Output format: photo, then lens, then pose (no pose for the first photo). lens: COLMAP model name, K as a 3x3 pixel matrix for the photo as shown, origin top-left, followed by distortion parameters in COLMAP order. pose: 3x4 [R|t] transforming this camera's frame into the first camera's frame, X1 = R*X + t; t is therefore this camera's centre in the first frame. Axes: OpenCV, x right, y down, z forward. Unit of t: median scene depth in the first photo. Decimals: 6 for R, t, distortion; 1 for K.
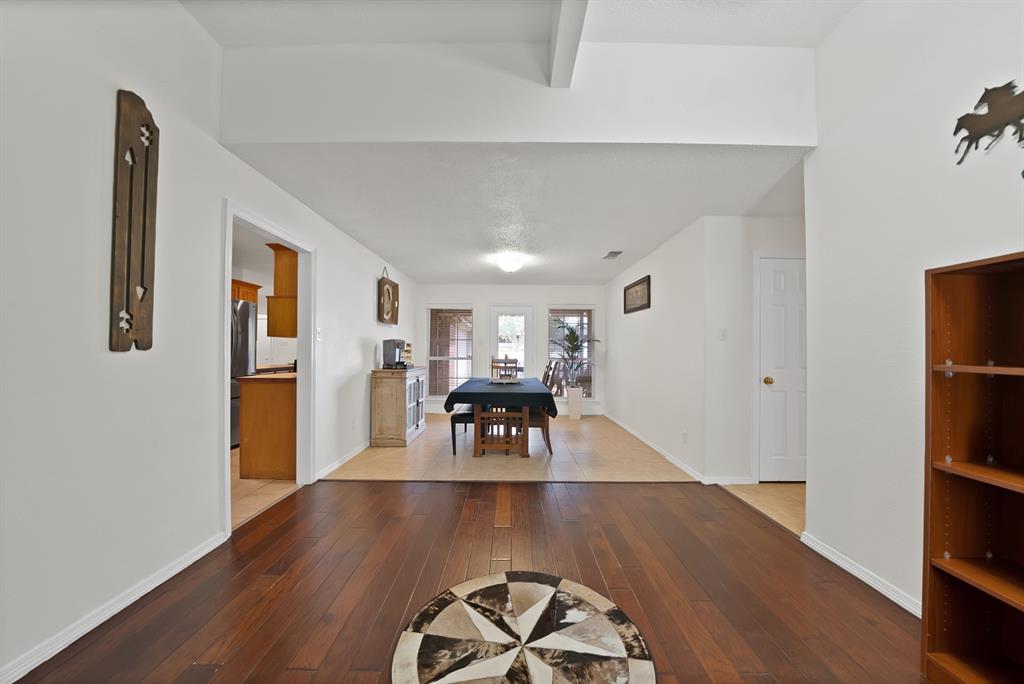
lens RADIAL K [[368.2, 0, 509.1], [0, 368.2, 348.7], [0, 0, 1]] dist [-0.017330, 0.000030]
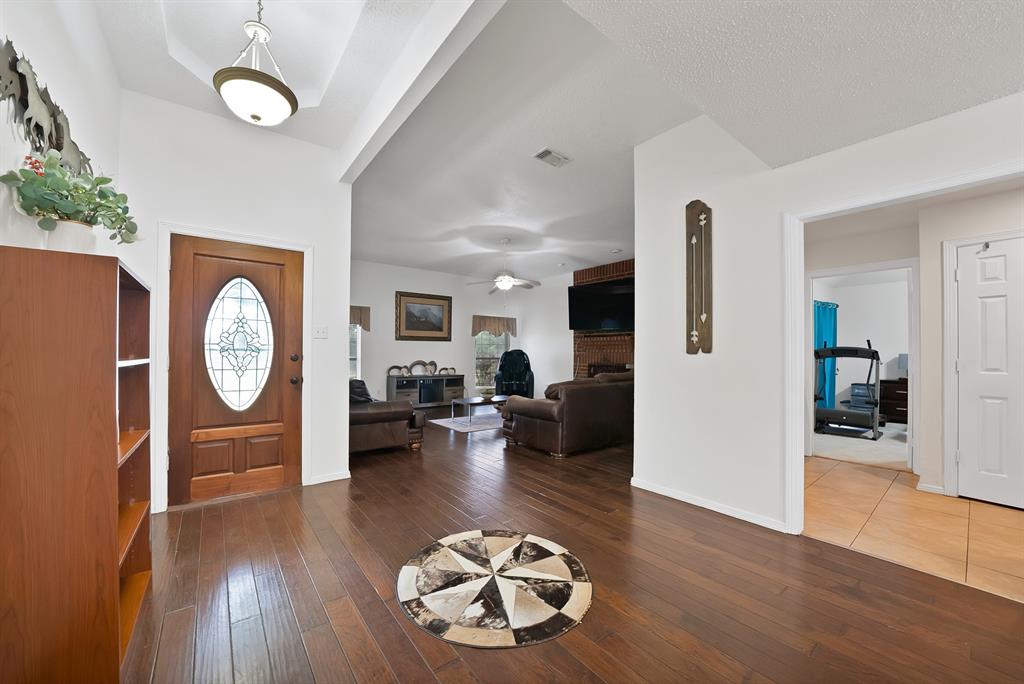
lens RADIAL K [[381.5, 0, 498.5], [0, 381.5, 347.9], [0, 0, 1]] dist [-0.002890, -0.000431]
pose [[-0.791939, -0.013426, -0.610453, 0.274537], [-0.002790, 0.999827, -0.018370, 0.005121], [0.610594, -0.012845, -0.791839, 0.657833]]
